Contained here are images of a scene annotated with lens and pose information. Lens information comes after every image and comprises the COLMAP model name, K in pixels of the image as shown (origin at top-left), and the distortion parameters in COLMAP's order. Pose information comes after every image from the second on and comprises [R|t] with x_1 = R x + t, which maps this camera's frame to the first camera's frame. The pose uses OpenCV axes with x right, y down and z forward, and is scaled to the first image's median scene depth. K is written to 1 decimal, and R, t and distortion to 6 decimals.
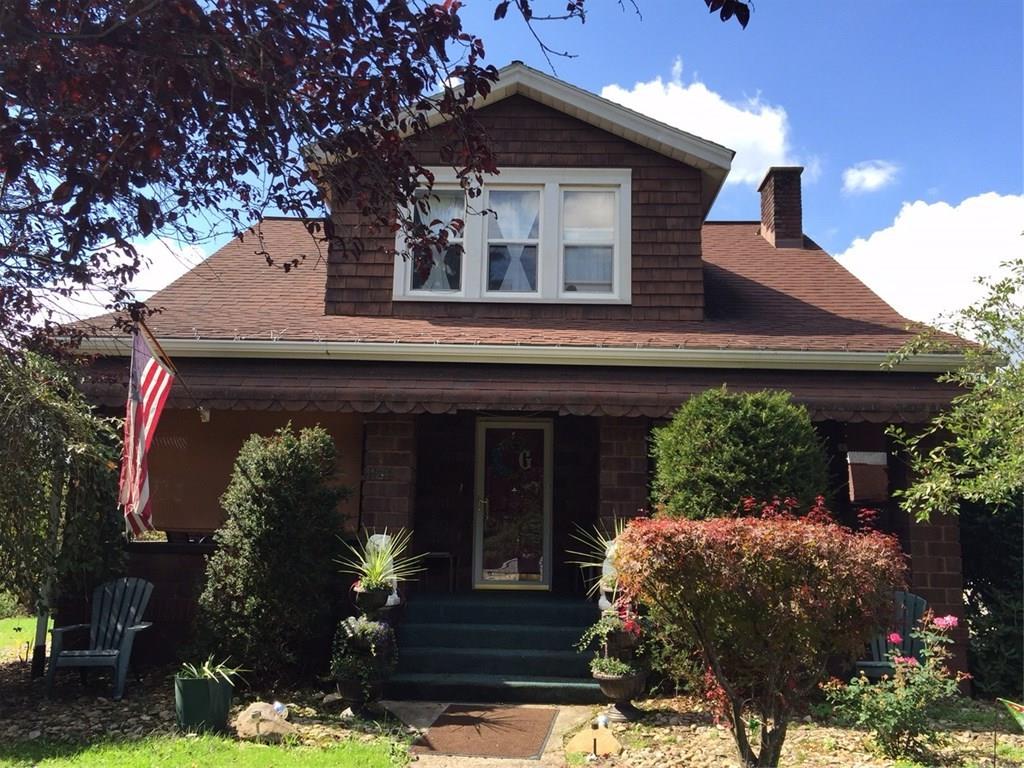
lens RADIAL K [[865.6, 0, 512.7], [0, 865.6, 386.3], [0, 0, 1]] dist [0.048682, -0.036176]
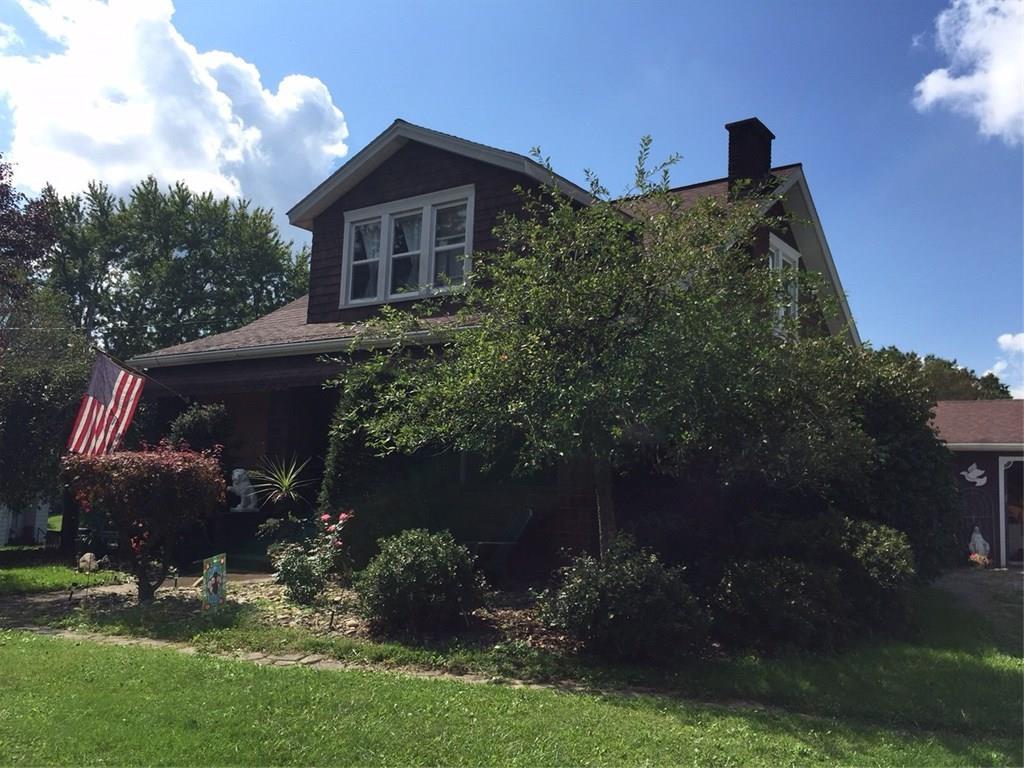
lens RADIAL K [[865.6, 0, 513.2], [0, 865.6, 377.3], [0, 0, 1]] dist [0.048682, -0.036176]
pose [[0.826775, -0.065560, -0.558699, 1.088597], [0.089342, 0.995883, 0.015351, 0.020269], [0.555392, -0.062607, 0.829228, -0.039750]]
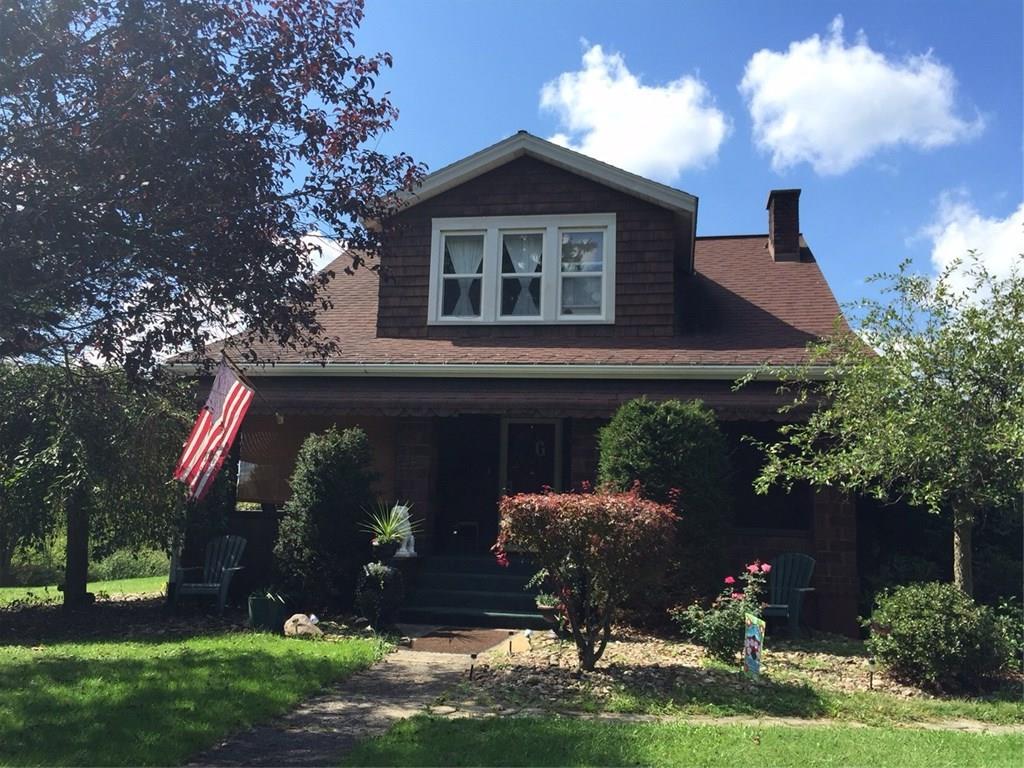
lens RADIAL K [[865.6, 0, 518.5], [0, 865.6, 387.4], [0, 0, 1]] dist [0.048682, -0.036176]
pose [[0.989376, -0.012019, -0.144880, 0.218597], [0.015569, 0.999605, 0.023394, -0.042586], [0.144542, -0.025401, 0.989173, -0.302717]]
